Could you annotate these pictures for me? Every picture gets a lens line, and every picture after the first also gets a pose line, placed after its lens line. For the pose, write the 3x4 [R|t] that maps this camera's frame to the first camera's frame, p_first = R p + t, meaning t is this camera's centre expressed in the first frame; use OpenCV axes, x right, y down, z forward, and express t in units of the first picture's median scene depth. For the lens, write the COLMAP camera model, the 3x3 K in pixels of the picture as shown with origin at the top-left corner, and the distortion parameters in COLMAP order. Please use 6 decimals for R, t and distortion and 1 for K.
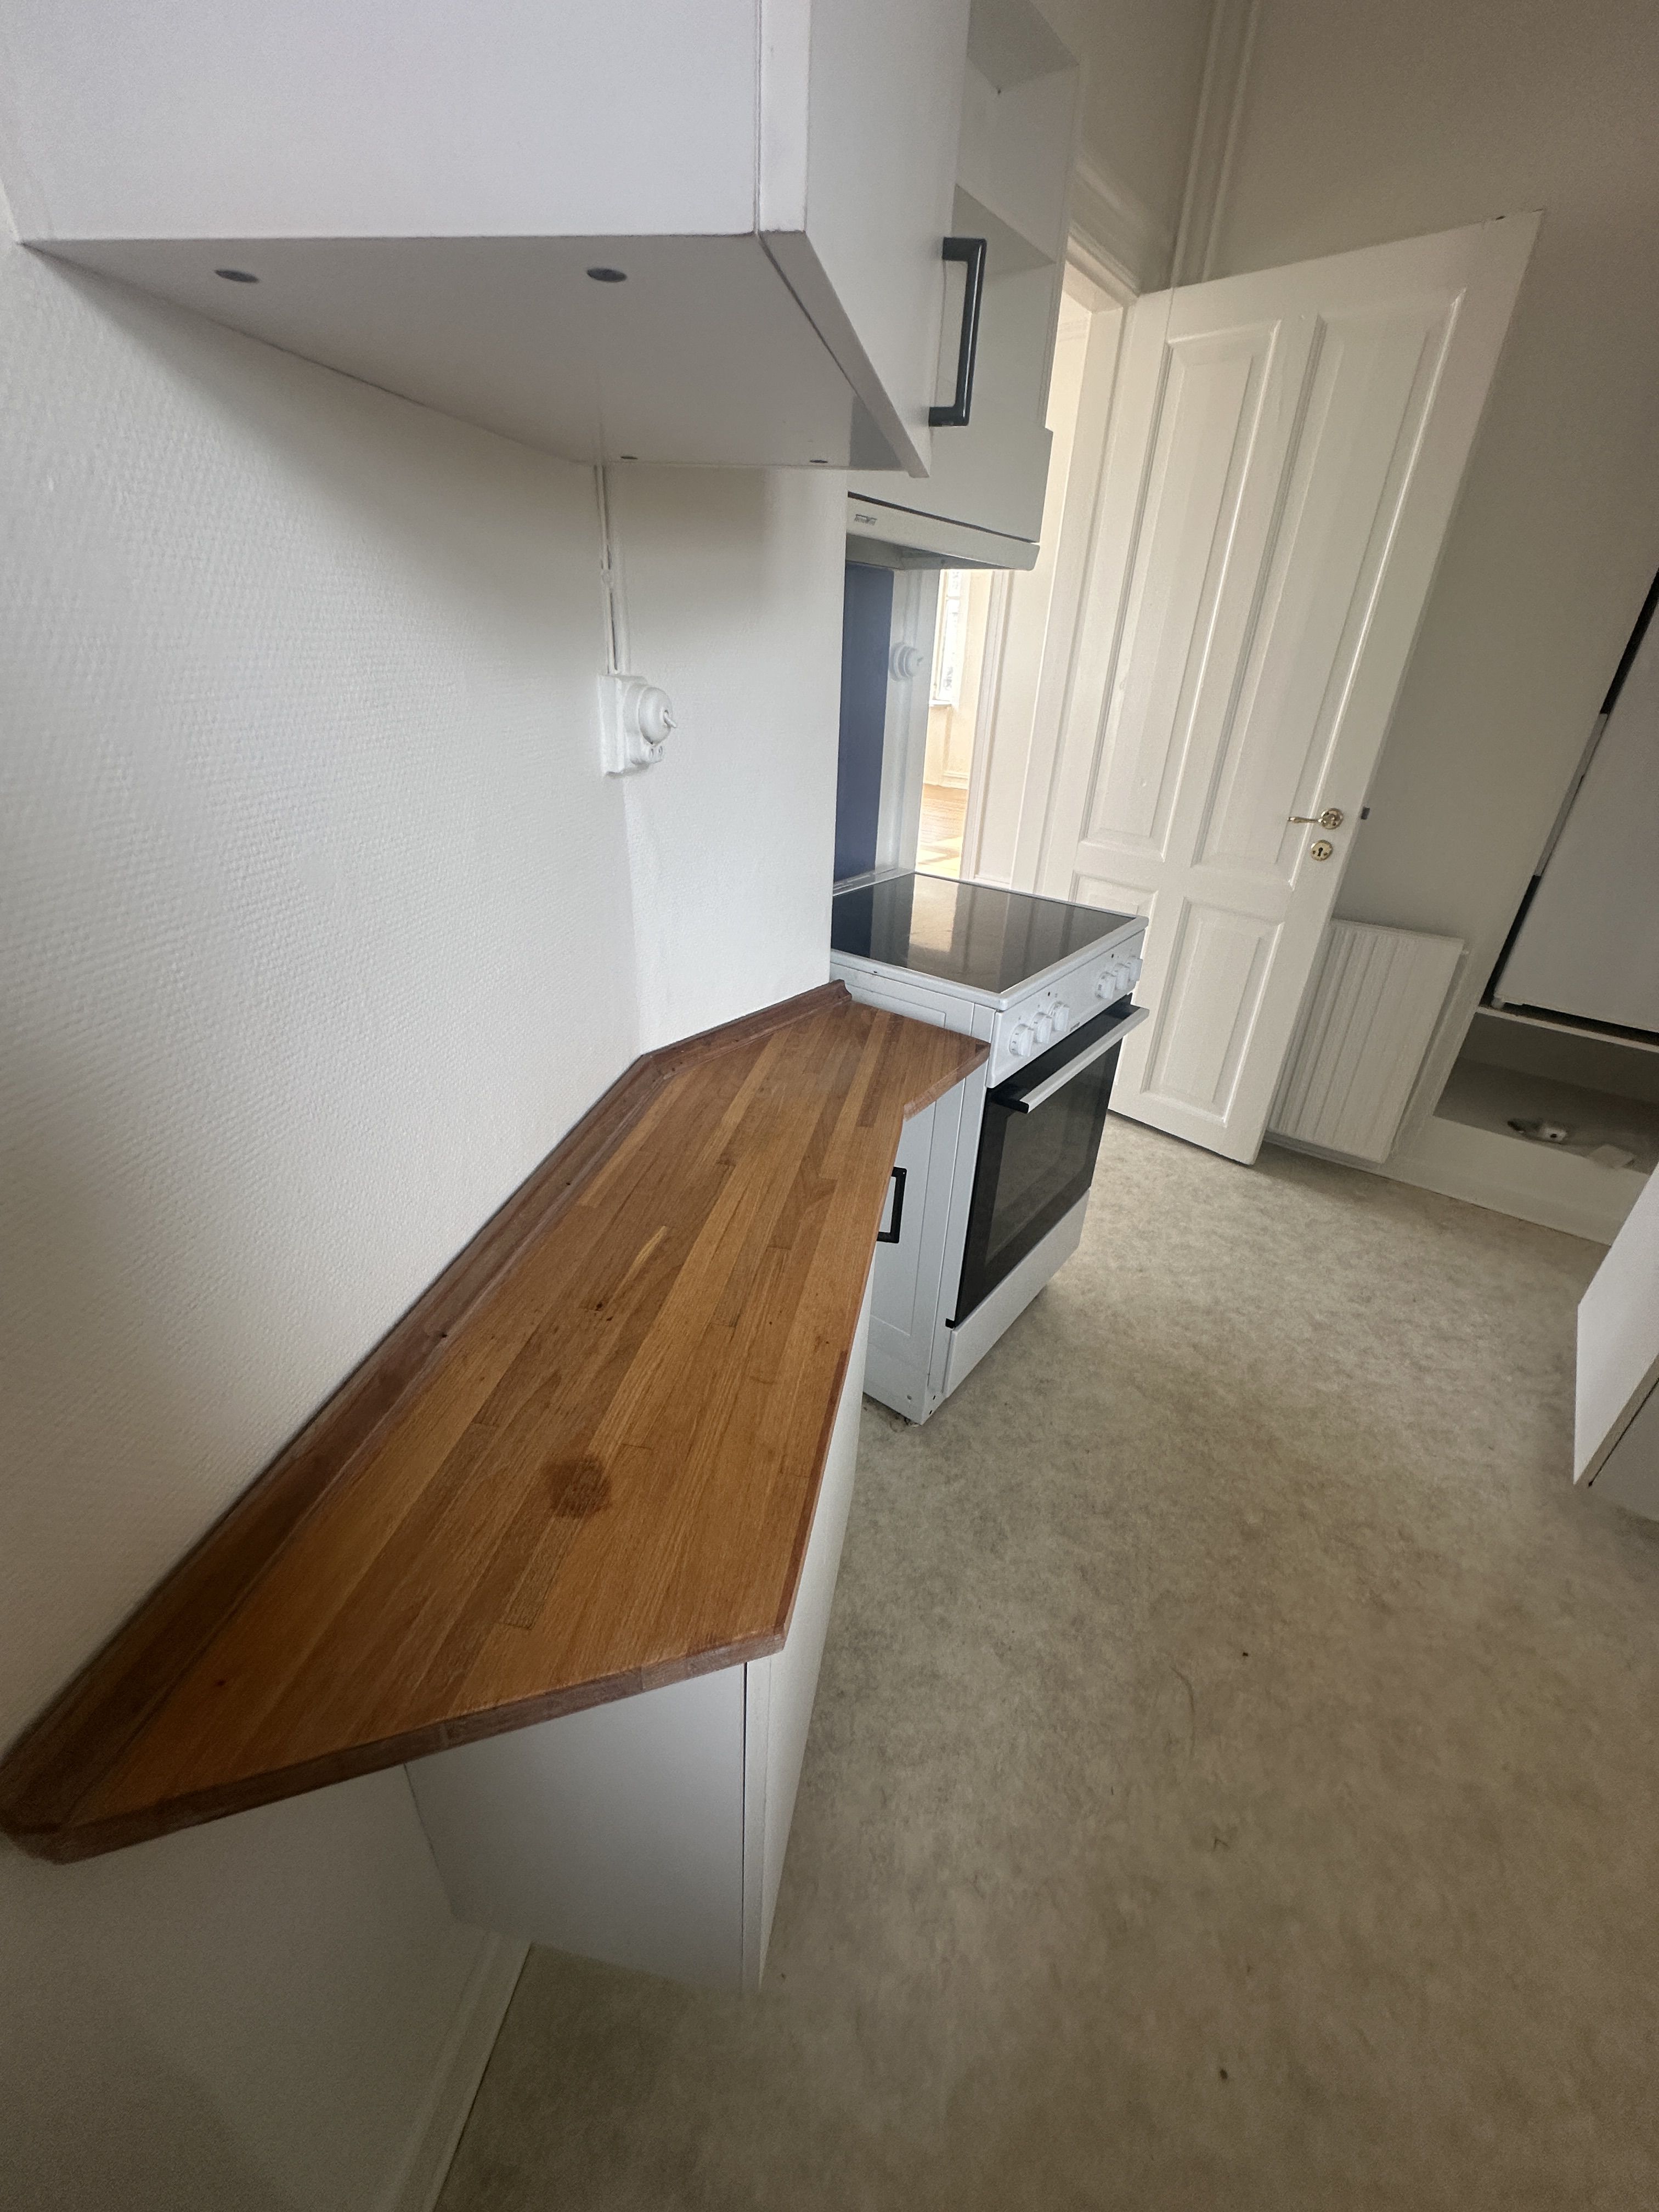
lens RADIAL K [[880.3, 0, 829.5], [0, 880.3, 1106.0], [0, 0, 1]] dist [-0.007285, -0.000189]
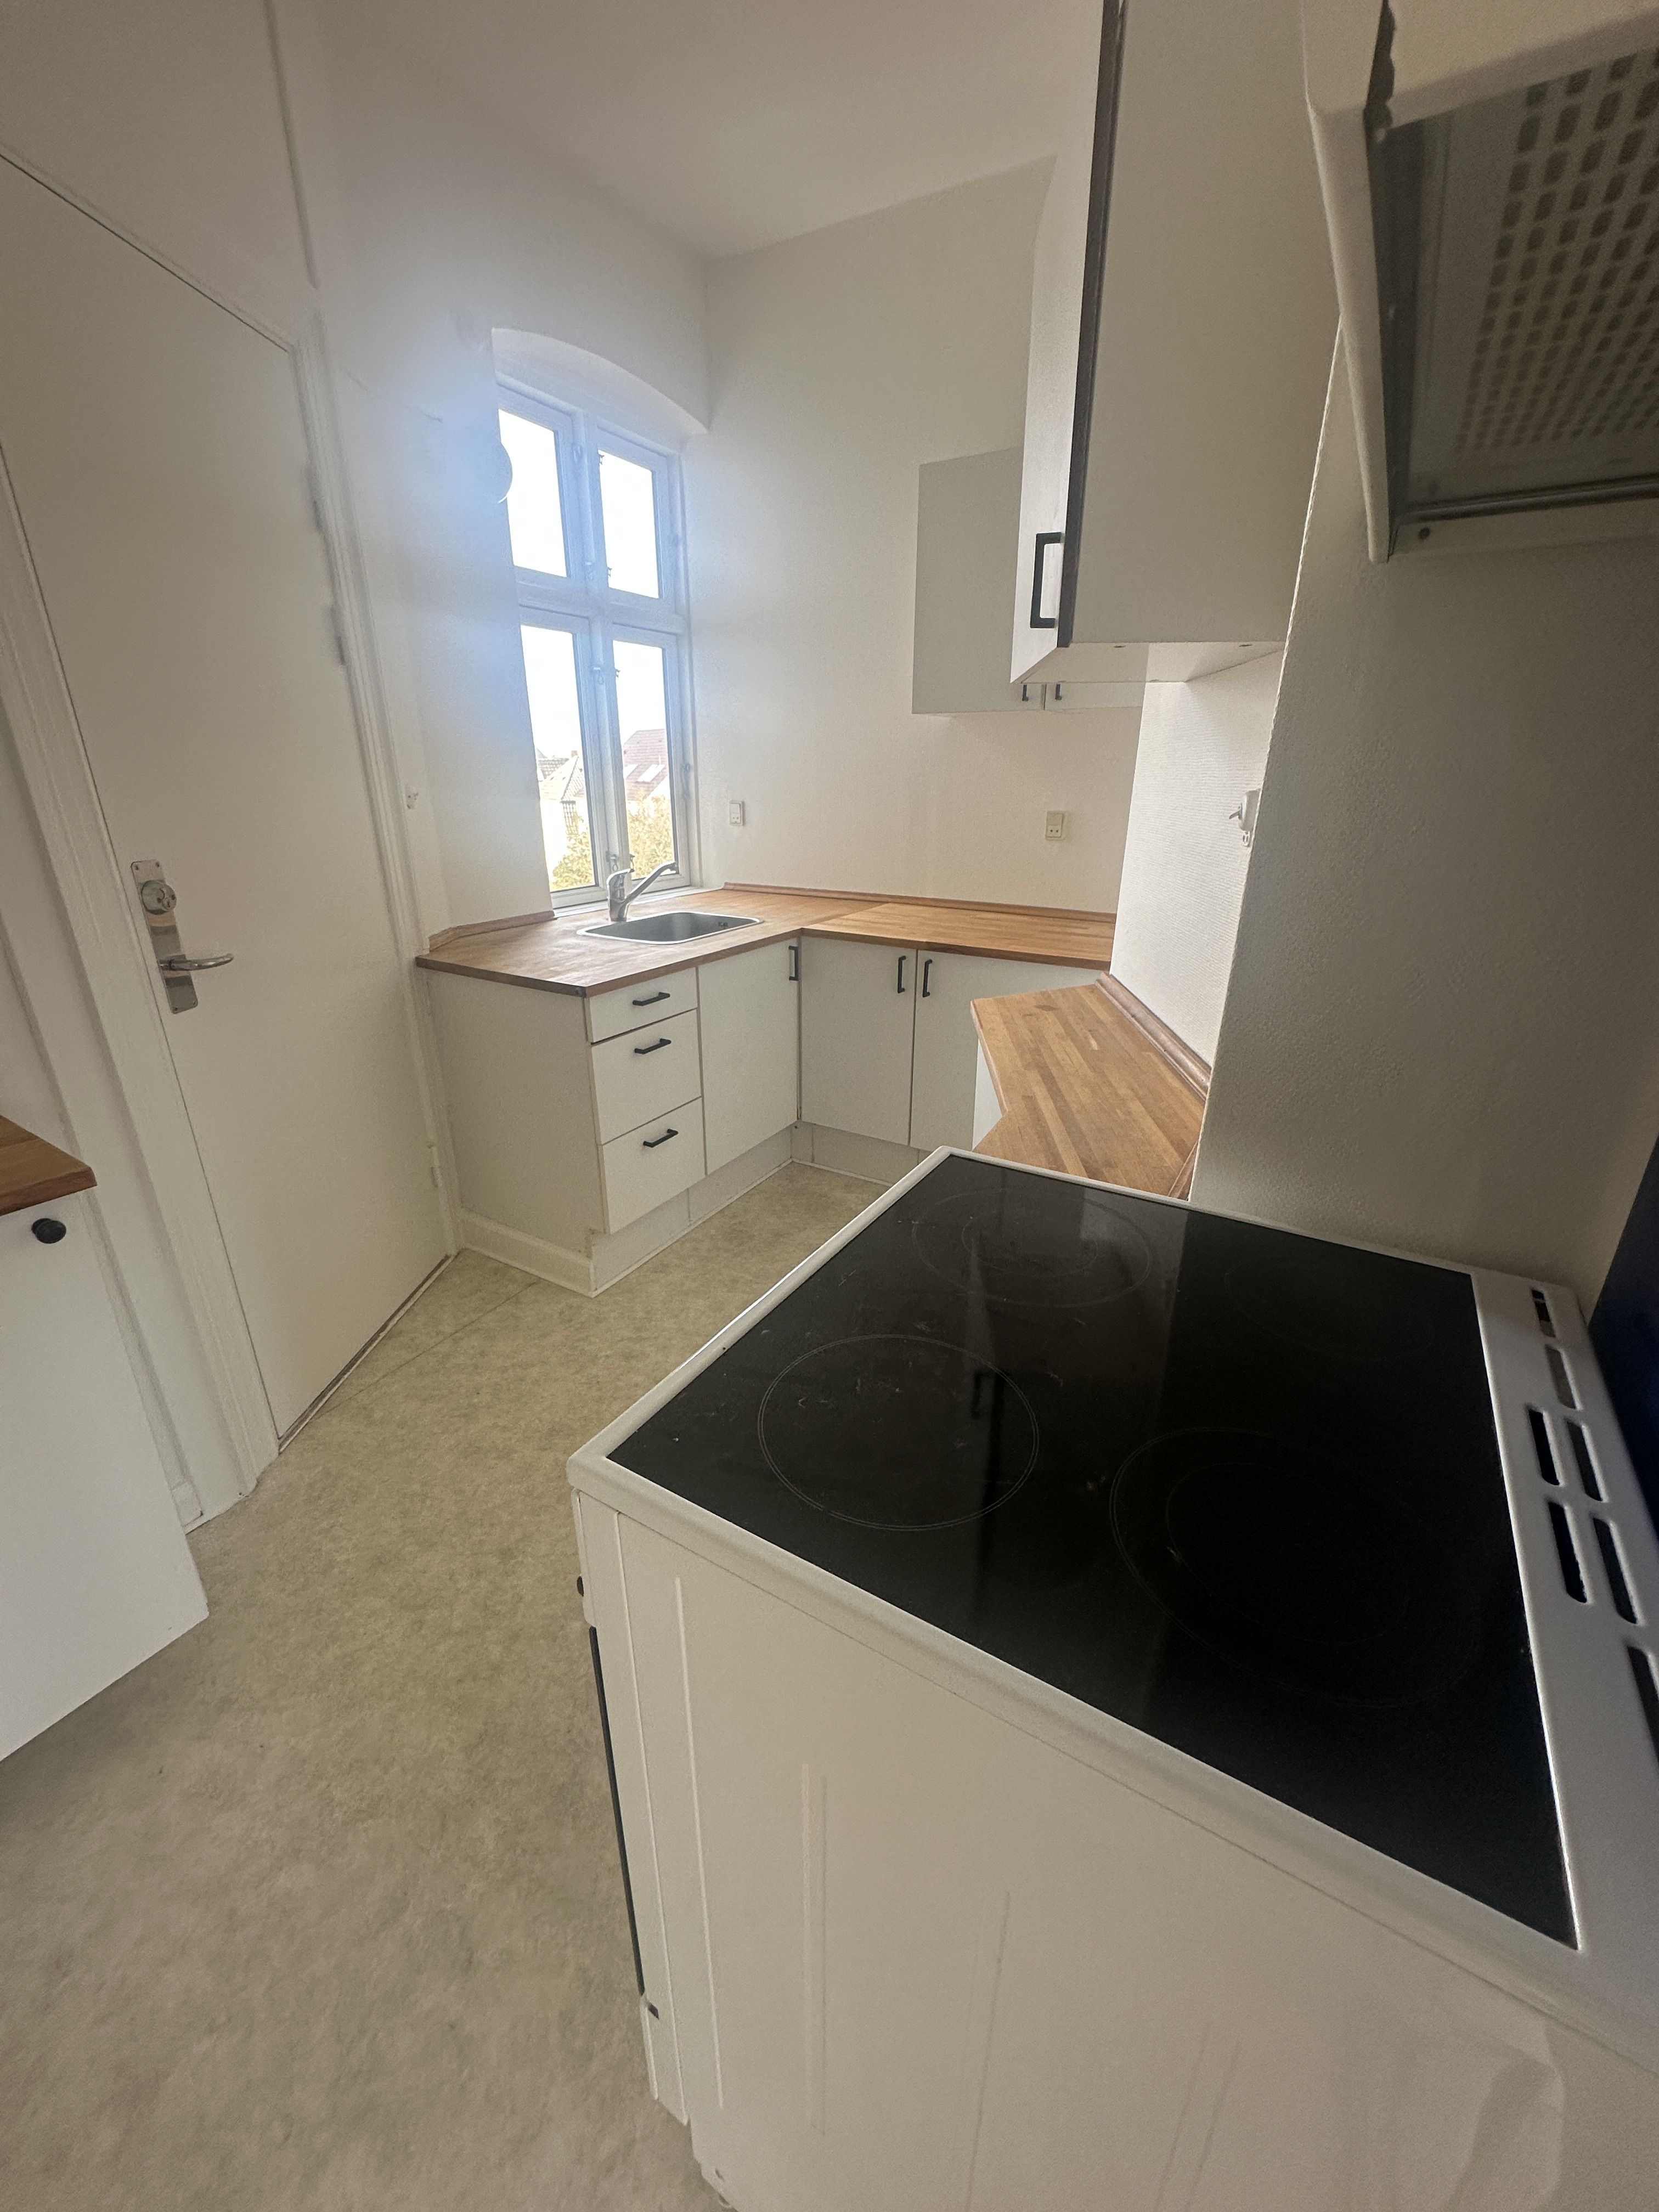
lens RADIAL K [[877.6, 0, 826.2], [0, 877.6, 1104.9], [0, 0, 1]] dist [-0.000494, -0.000186]
pose [[-0.993560, -0.001048, -0.113307, 0.392724], [-0.086104, 0.657006, 0.748952, -0.744880], [0.073658, 0.753885, -0.652865, 1.470618]]
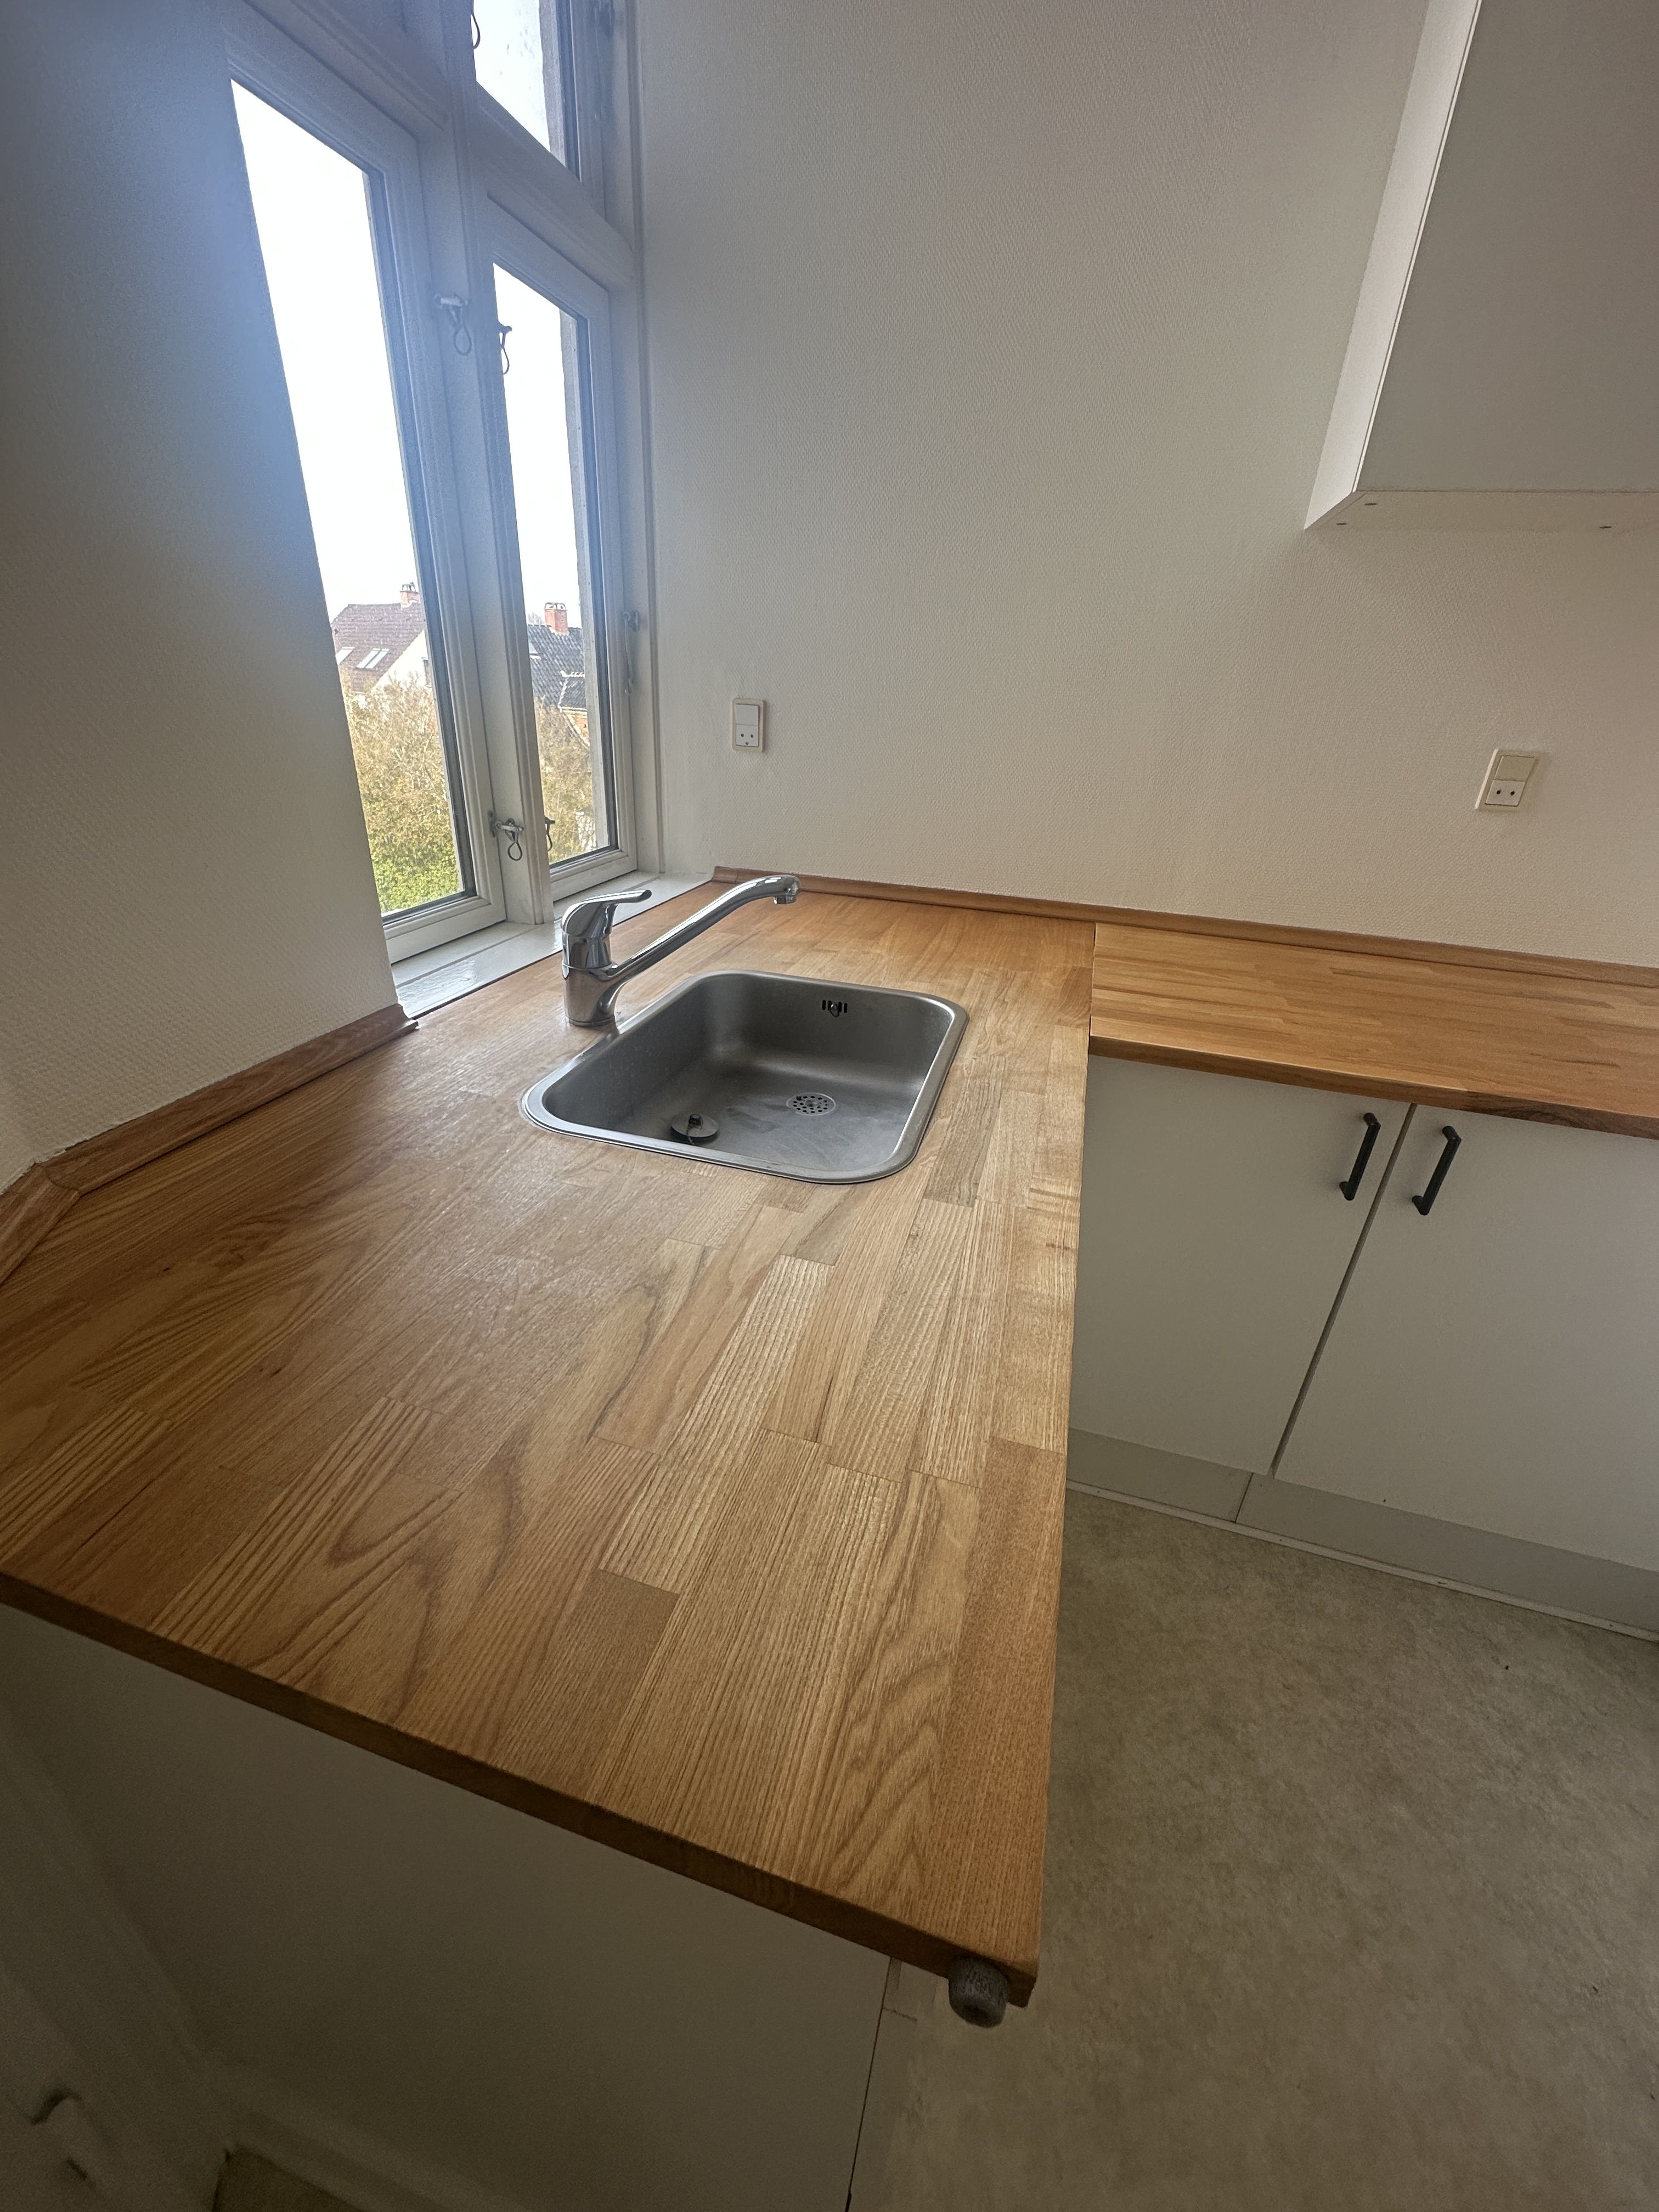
lens RADIAL K [[872.1, 0, 823.5], [0, 872.1, 1107.6], [0, 0, 1]] dist [-0.000540, 0.000095]
pose [[-0.933256, 0.079137, -0.350387, 0.752175], [-0.238671, 0.592383, 0.769492, 0.015234], [0.268458, 0.801760, -0.533958, 0.202462]]
